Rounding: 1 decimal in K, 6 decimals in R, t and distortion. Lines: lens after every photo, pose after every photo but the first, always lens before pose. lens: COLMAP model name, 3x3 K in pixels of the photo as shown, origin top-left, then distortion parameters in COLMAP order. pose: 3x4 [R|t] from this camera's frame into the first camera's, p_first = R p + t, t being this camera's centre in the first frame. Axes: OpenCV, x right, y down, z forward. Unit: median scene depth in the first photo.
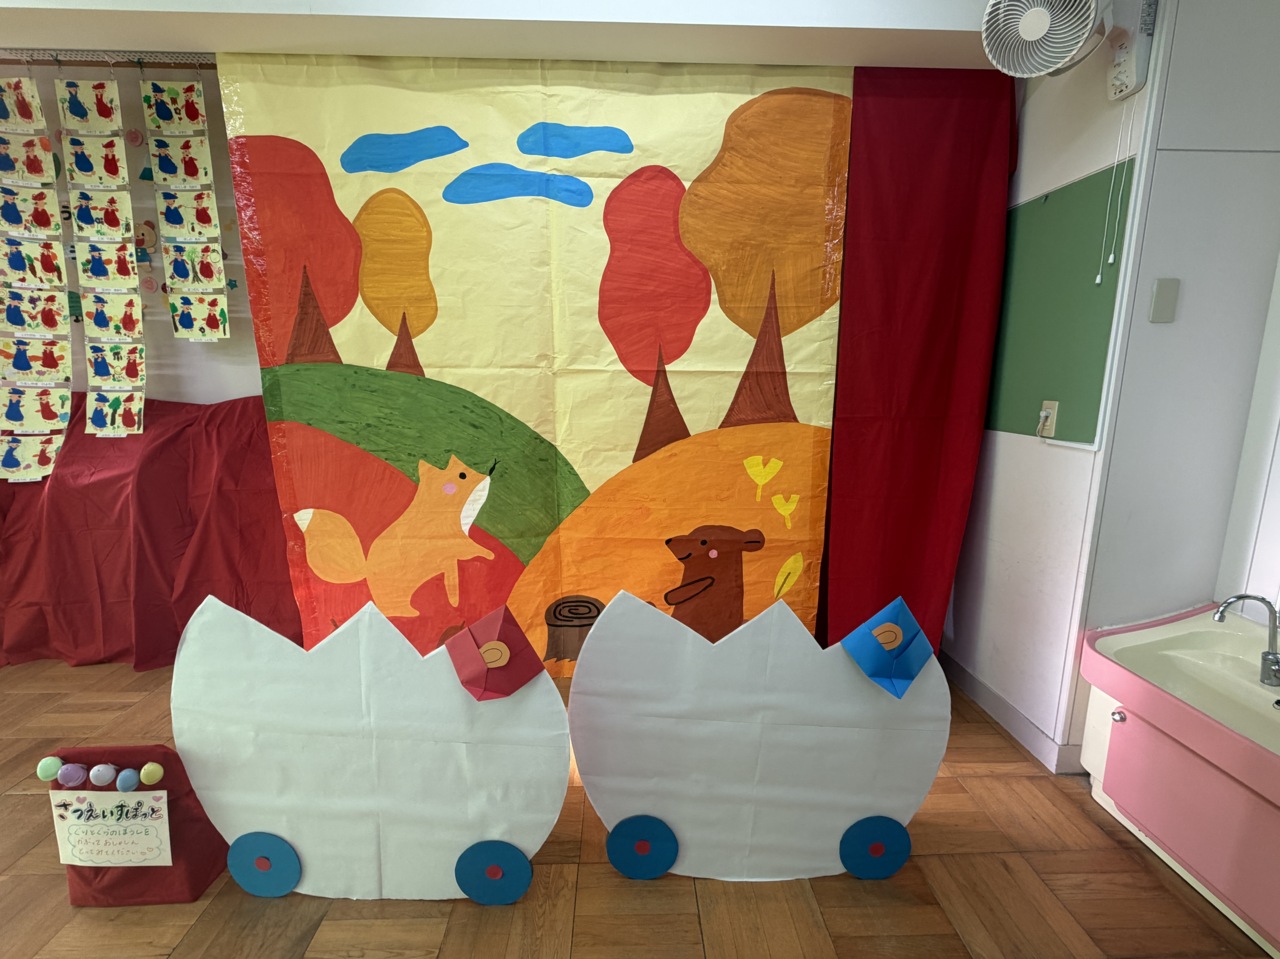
lens RADIAL K [[585.6, 0, 640.3], [0, 585.6, 481.6], [0, 0, 1]] dist [-0.002444, 0.000801]
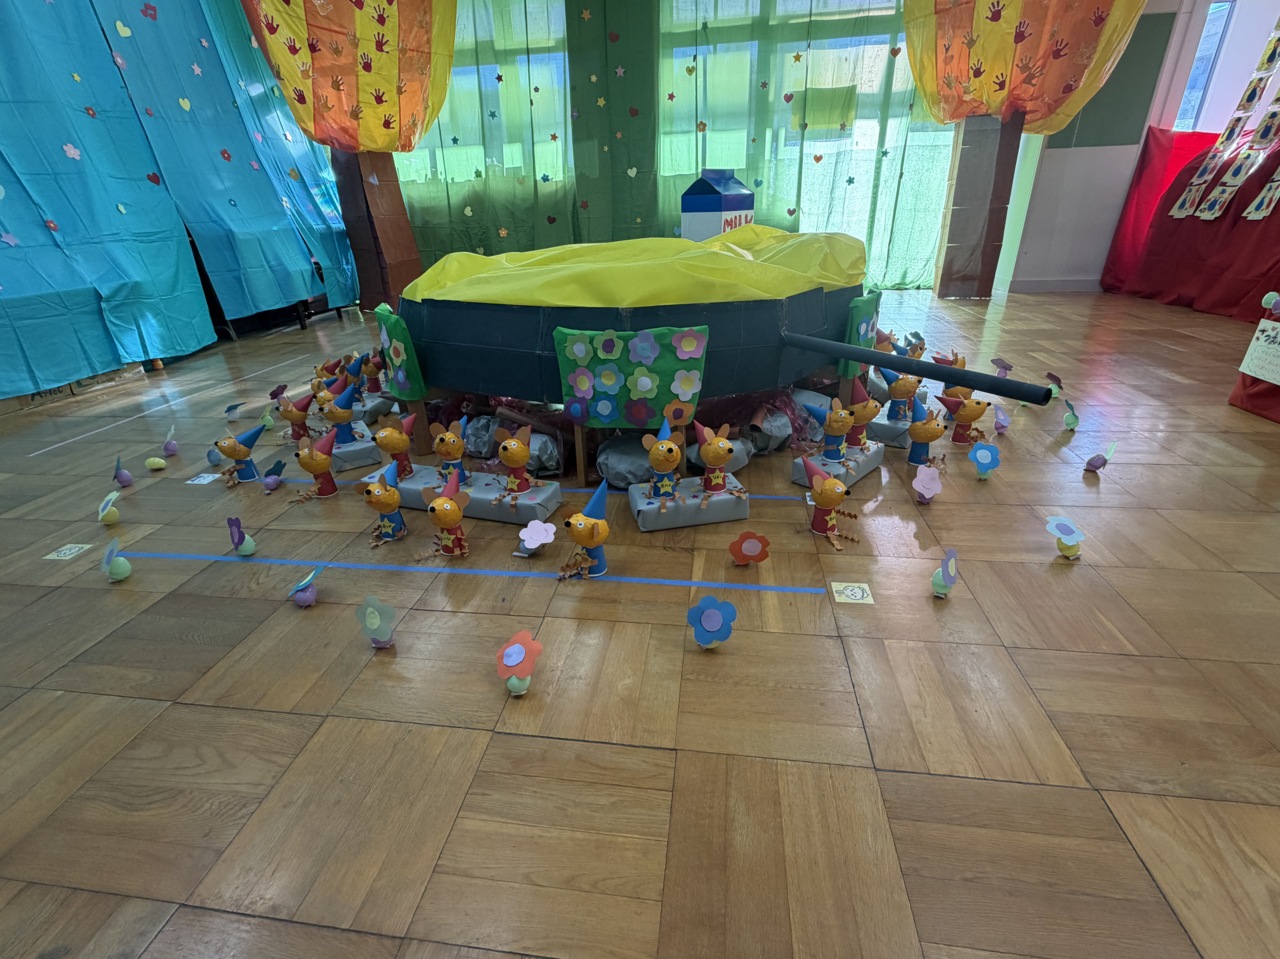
lens RADIAL K [[585.6, 0, 639.5], [0, 585.6, 478.0], [0, 0, 1]] dist [-0.002444, 0.000801]
pose [[-0.169444, 0.417831, -0.892584, 0.432131], [-0.141986, 0.885882, 0.441648, 0.232774], [0.975258, 0.201569, -0.090781, -0.201372]]
